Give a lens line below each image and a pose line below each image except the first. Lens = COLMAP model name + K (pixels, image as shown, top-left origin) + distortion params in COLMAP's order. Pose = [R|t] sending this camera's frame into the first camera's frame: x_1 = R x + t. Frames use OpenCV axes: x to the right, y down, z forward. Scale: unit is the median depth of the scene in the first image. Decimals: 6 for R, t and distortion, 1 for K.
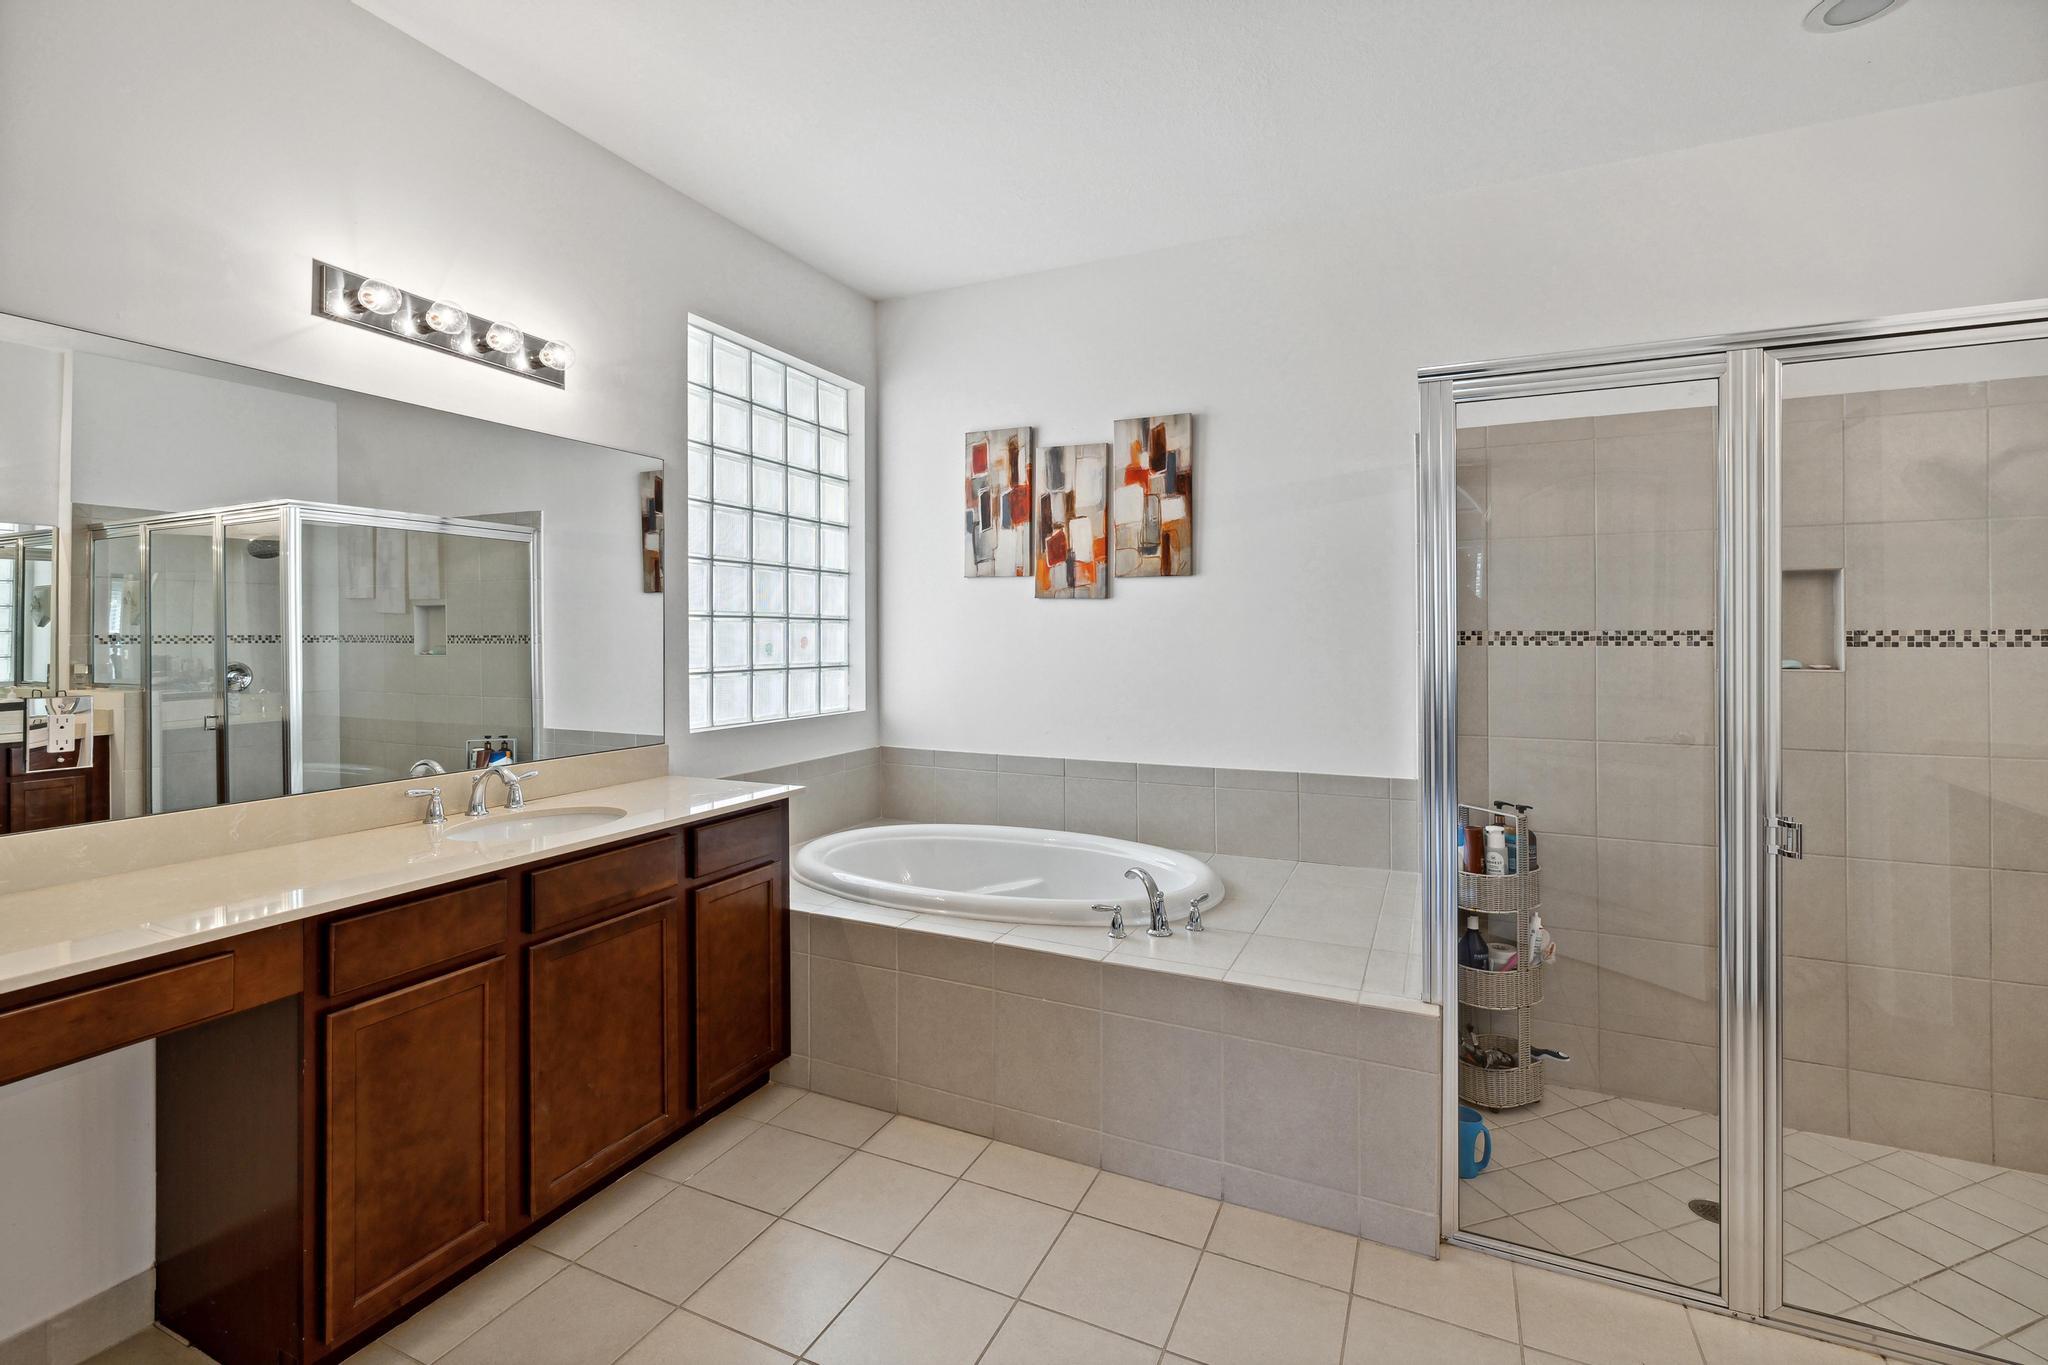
lens RADIAL K [[882.4, 0, 983.7], [0, 882.4, 622.5], [0, 0, 1]] dist [0.005113, -0.000202]
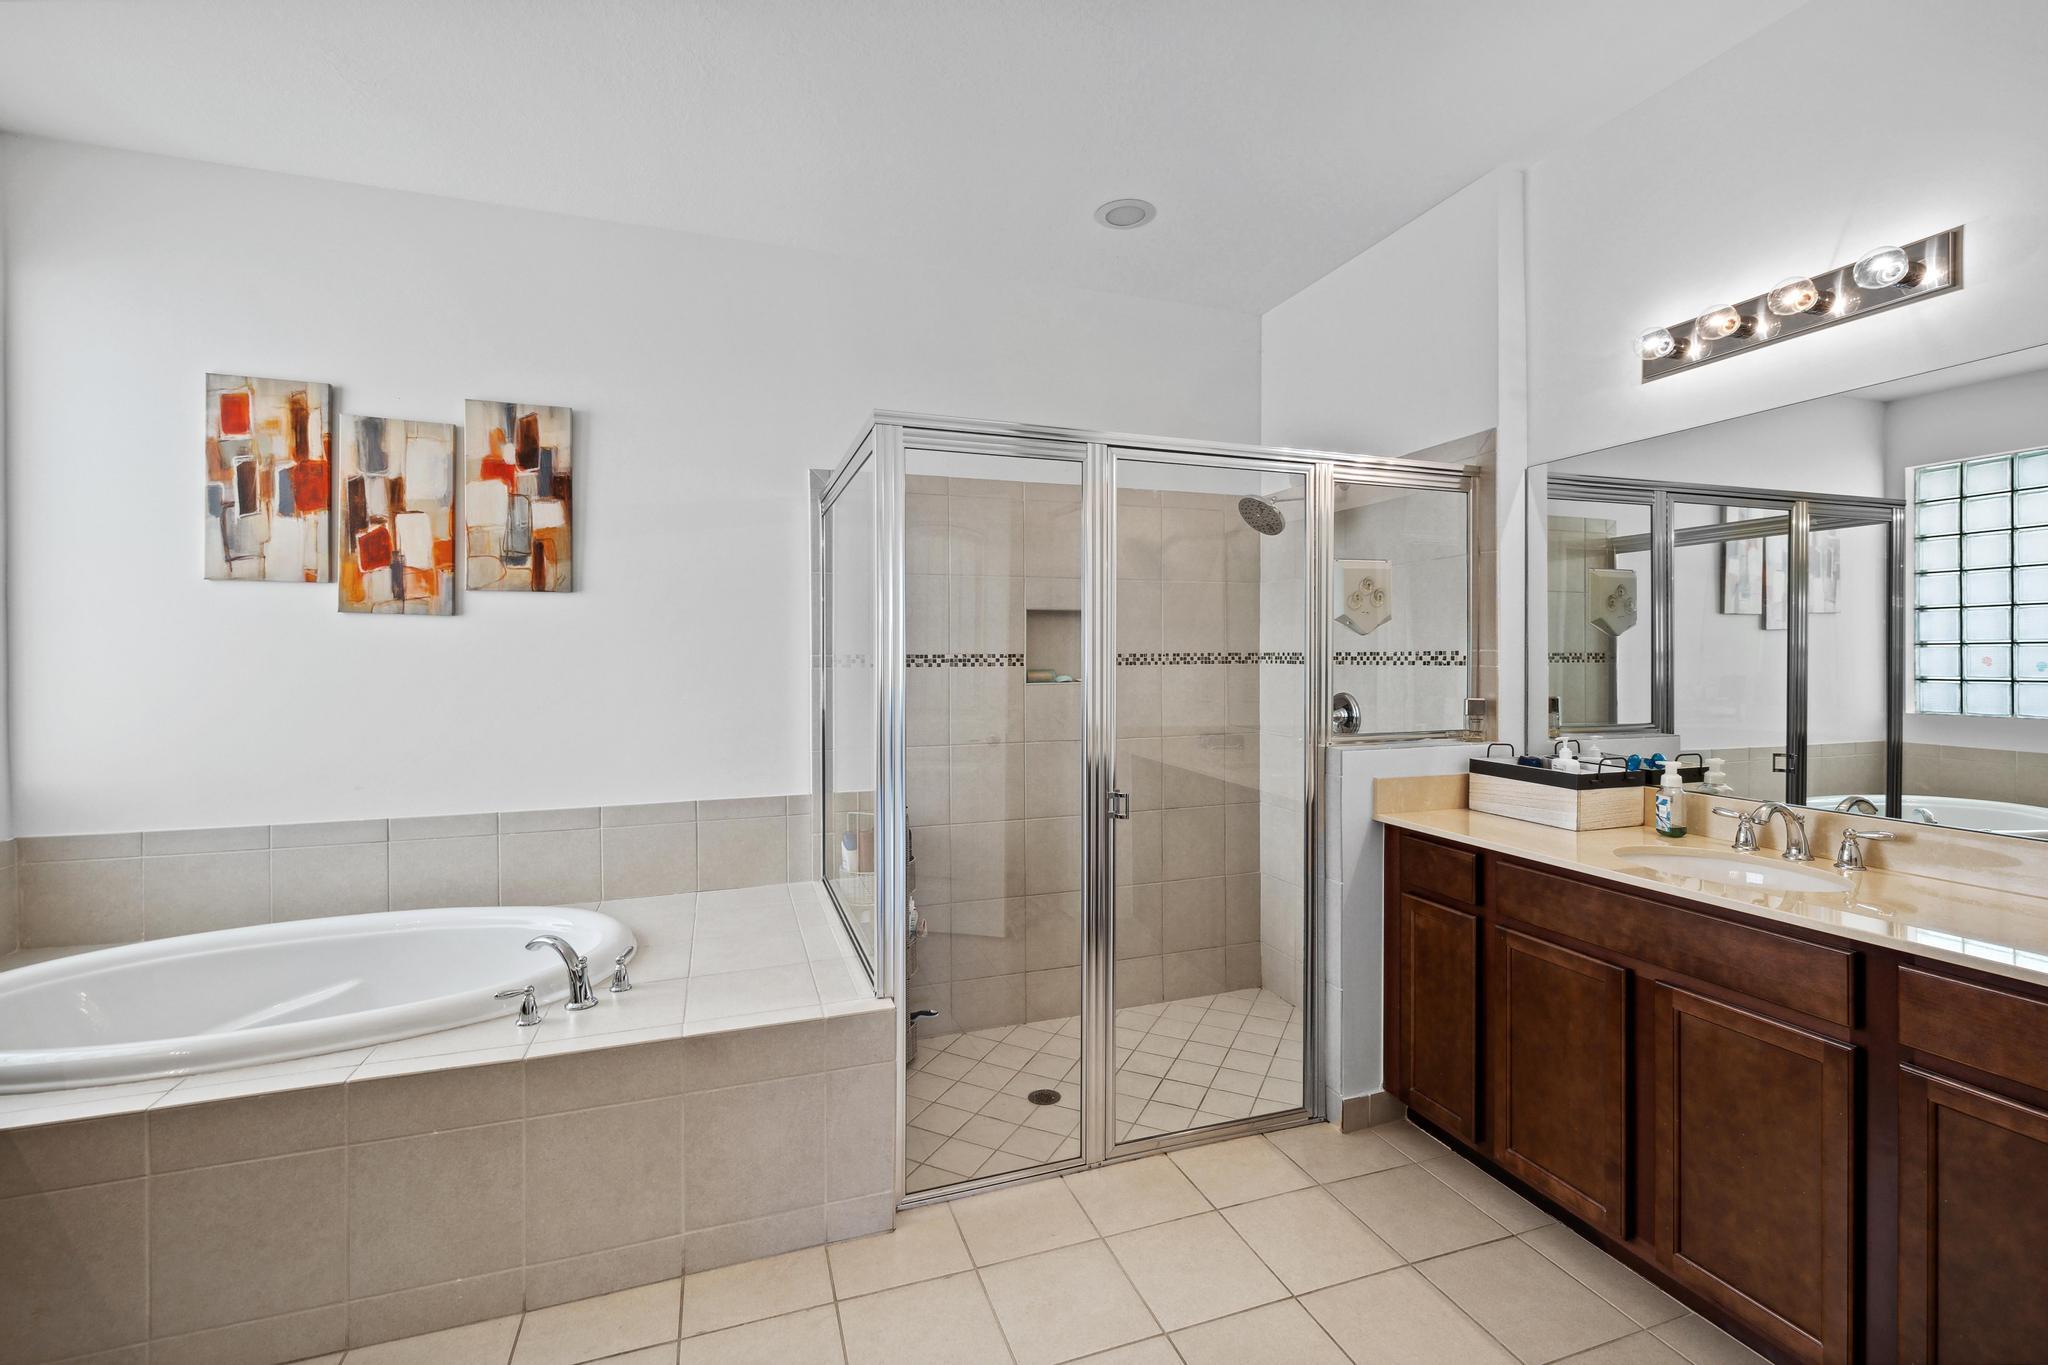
lens RADIAL K [[882.4, 0, 967.0], [0, 882.4, 655.3], [0, 0, 1]] dist [0.005113, -0.000202]
pose [[0.712630, -0.001109, 0.701539, -0.133644], [-0.005104, 0.999964, 0.006765, 0.002096], [-0.701521, -0.008401, 0.712599, 0.118478]]
